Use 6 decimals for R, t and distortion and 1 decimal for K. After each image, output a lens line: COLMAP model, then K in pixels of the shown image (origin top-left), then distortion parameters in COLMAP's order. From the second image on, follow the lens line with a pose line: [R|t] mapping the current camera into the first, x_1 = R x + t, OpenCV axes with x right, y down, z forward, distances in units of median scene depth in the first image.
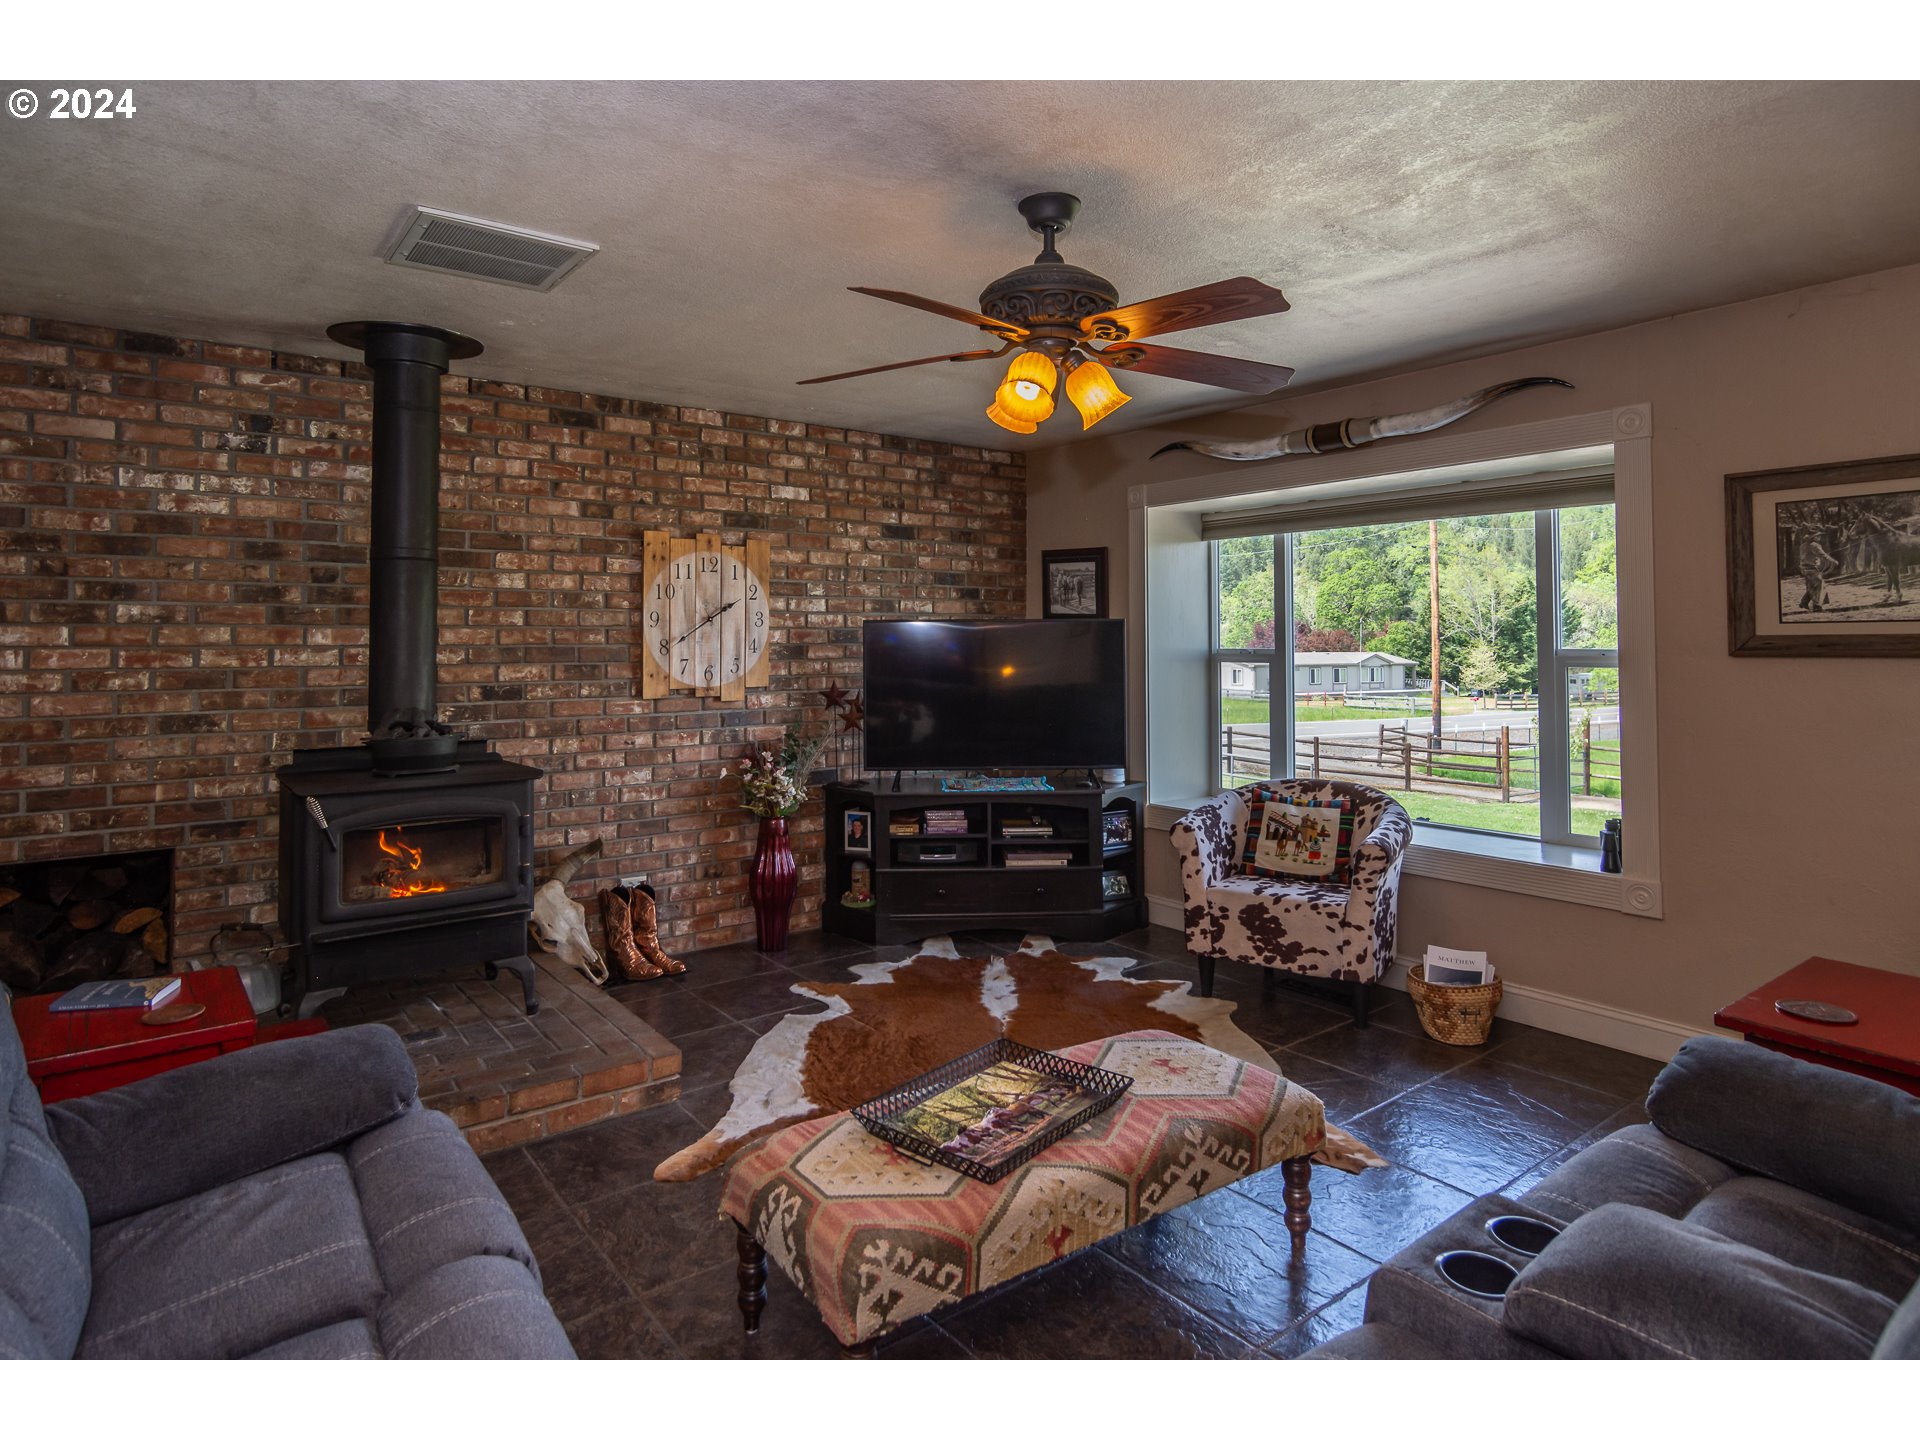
lens RADIAL K [[1078.8, 0, 959.9], [0, 1078.8, 607.9], [0, 0, 1]] dist [0.004824, 0.001241]
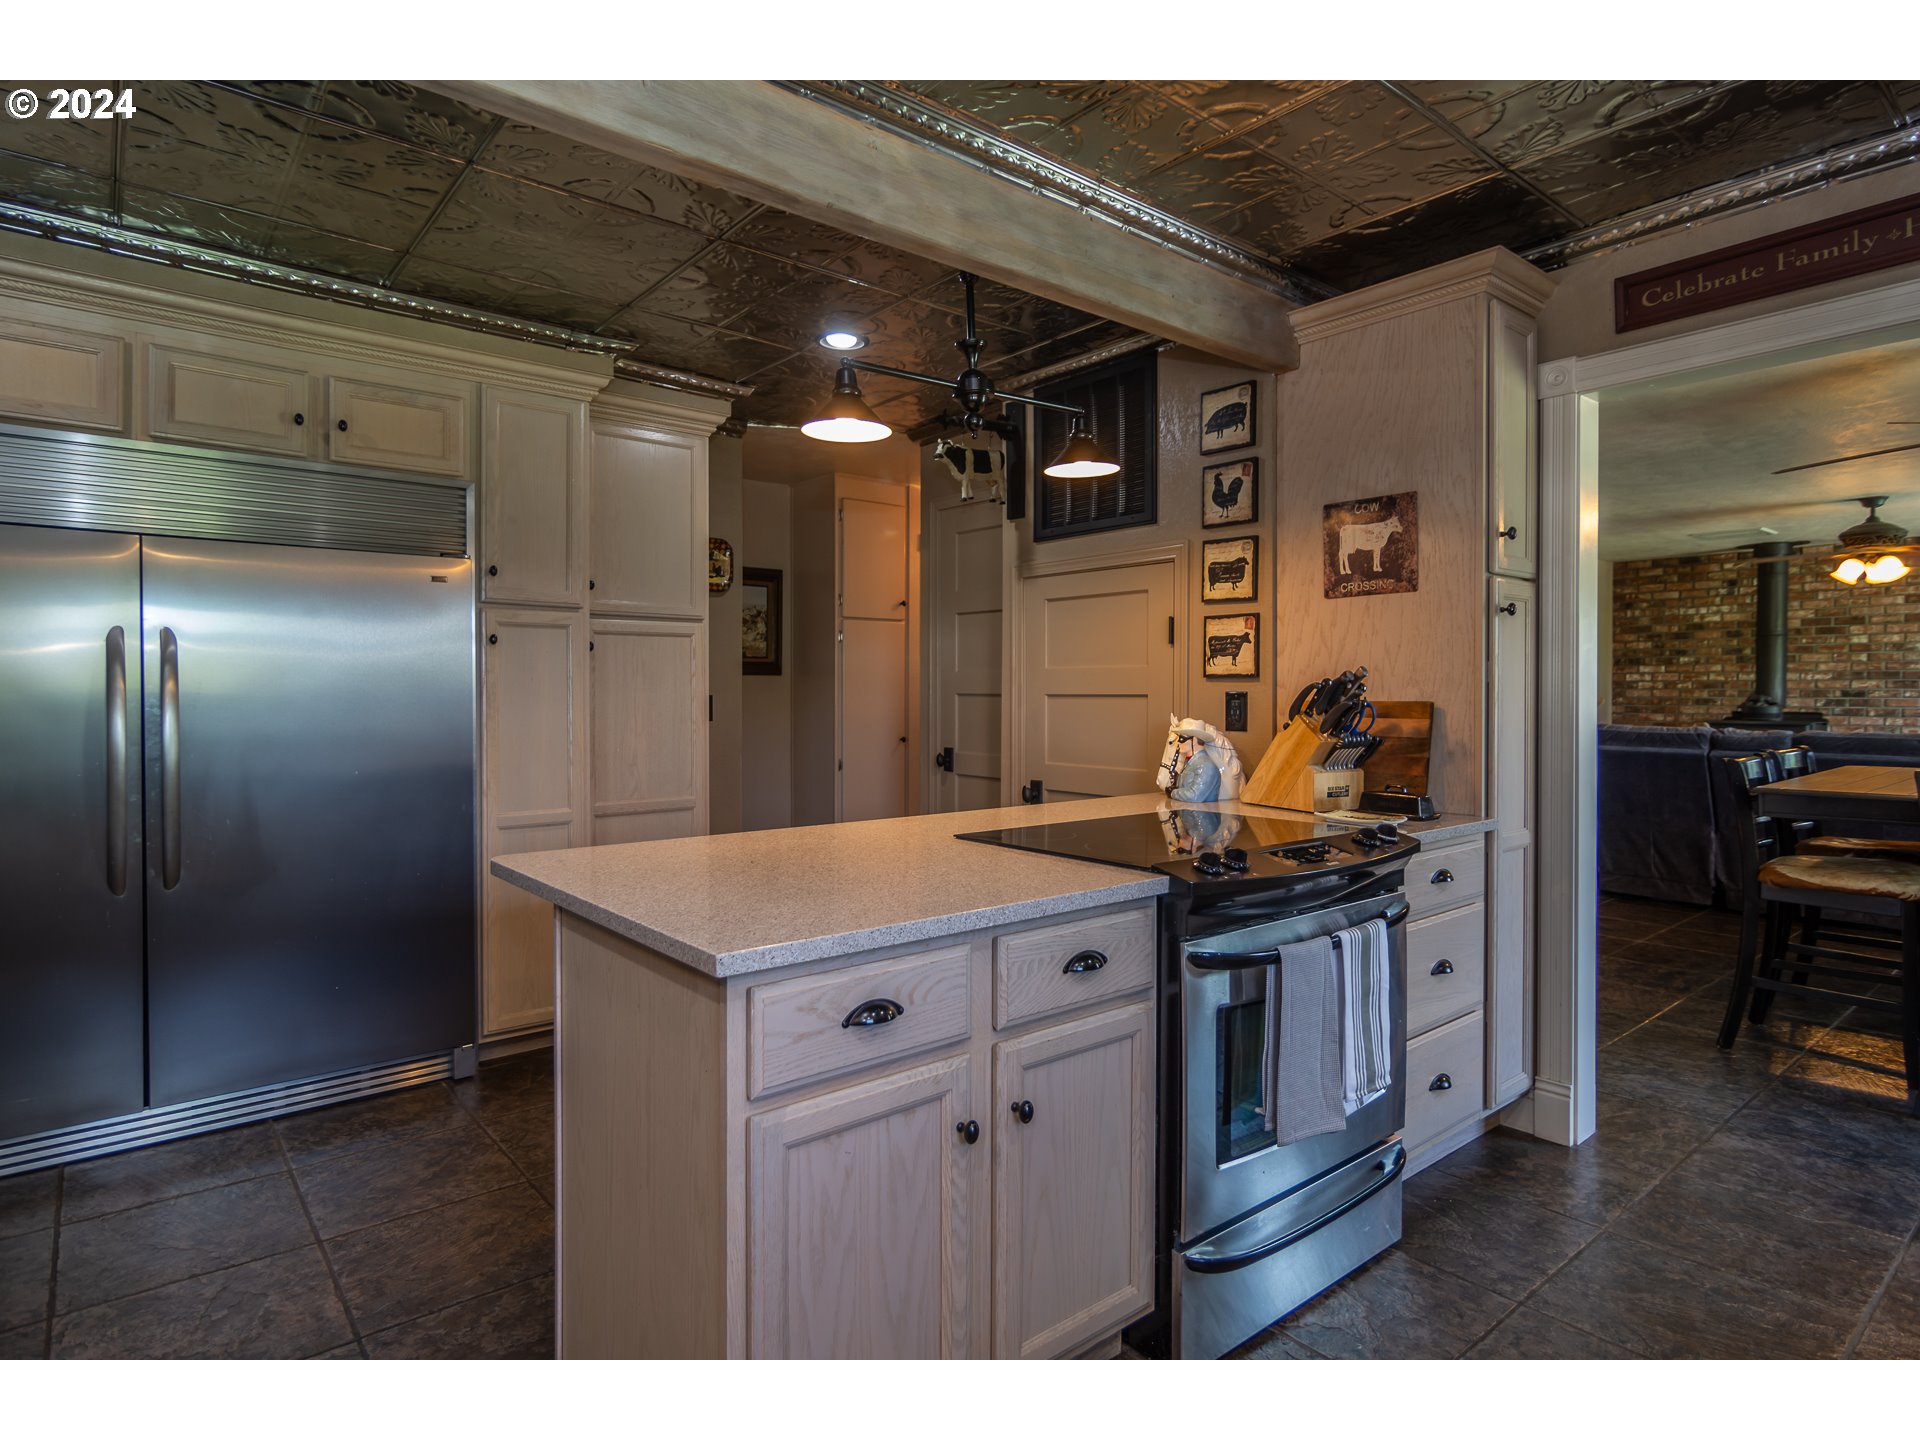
lens RADIAL K [[1025.9, 0, 955.9], [0, 1025.9, 703.5], [0, 0, 1]] dist [0.003312, 0.000642]
pose [[0.036535, 0.011344, -0.999268, 1.389420], [0.026102, 0.999584, 0.012302, 0.026307], [0.998991, -0.026533, 0.036223, -0.740443]]
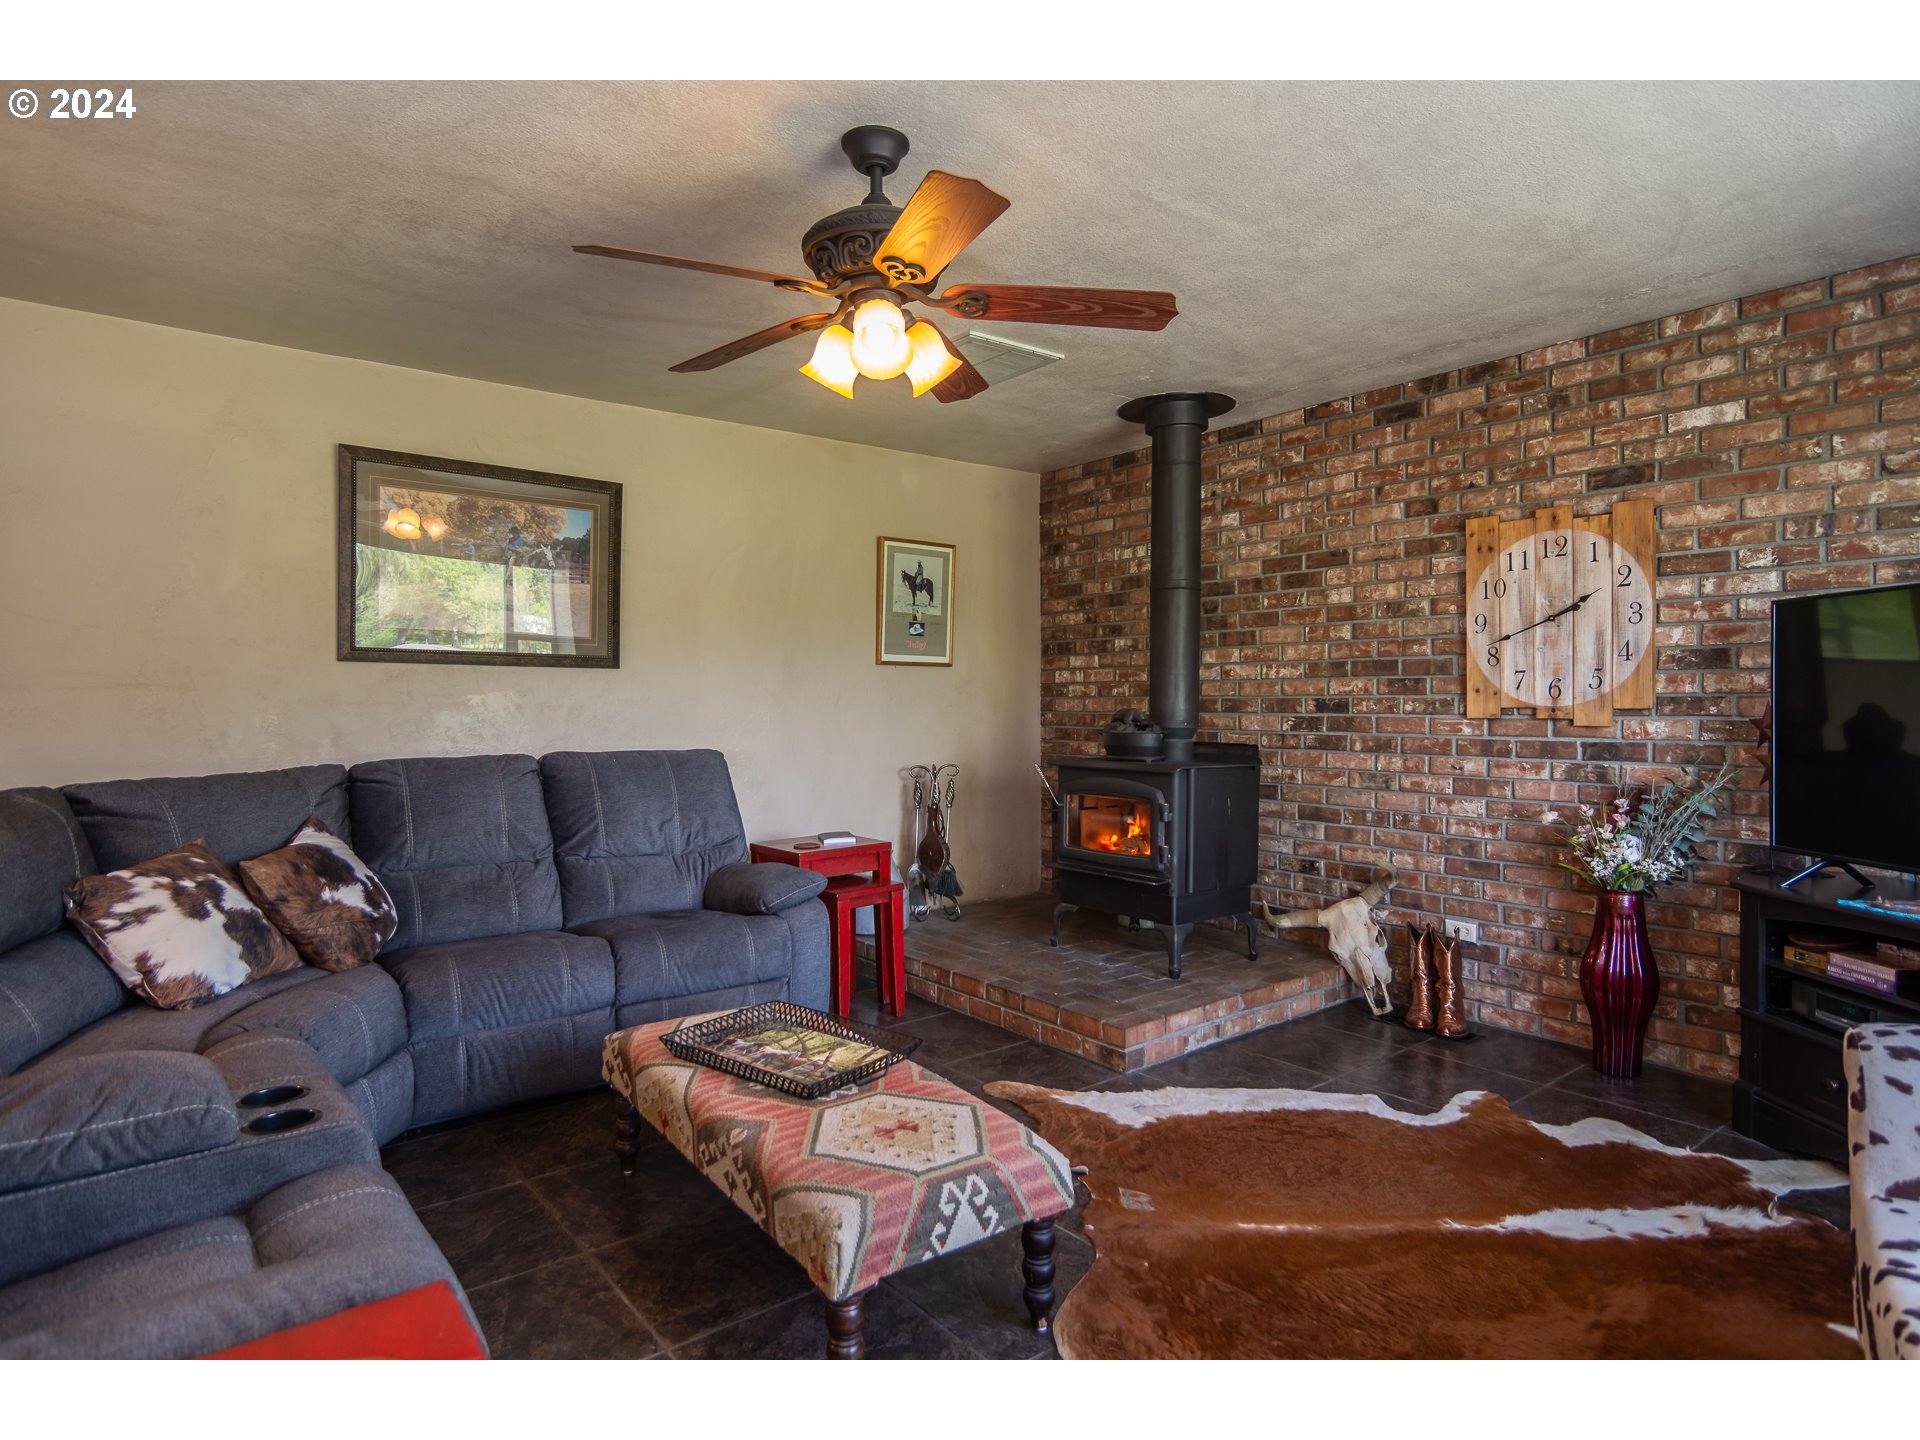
lens RADIAL K [[1047.8, 0, 960.0], [0, 1047.8, 720.0], [0, 0, 1]] dist [-0.000809, 0.001867]
pose [[0.015978, 0.020696, -0.999658, 0.533518], [0.033094, 0.999227, 0.021216, 0.055494], [0.999325, -0.033422, 0.015280, 0.589270]]
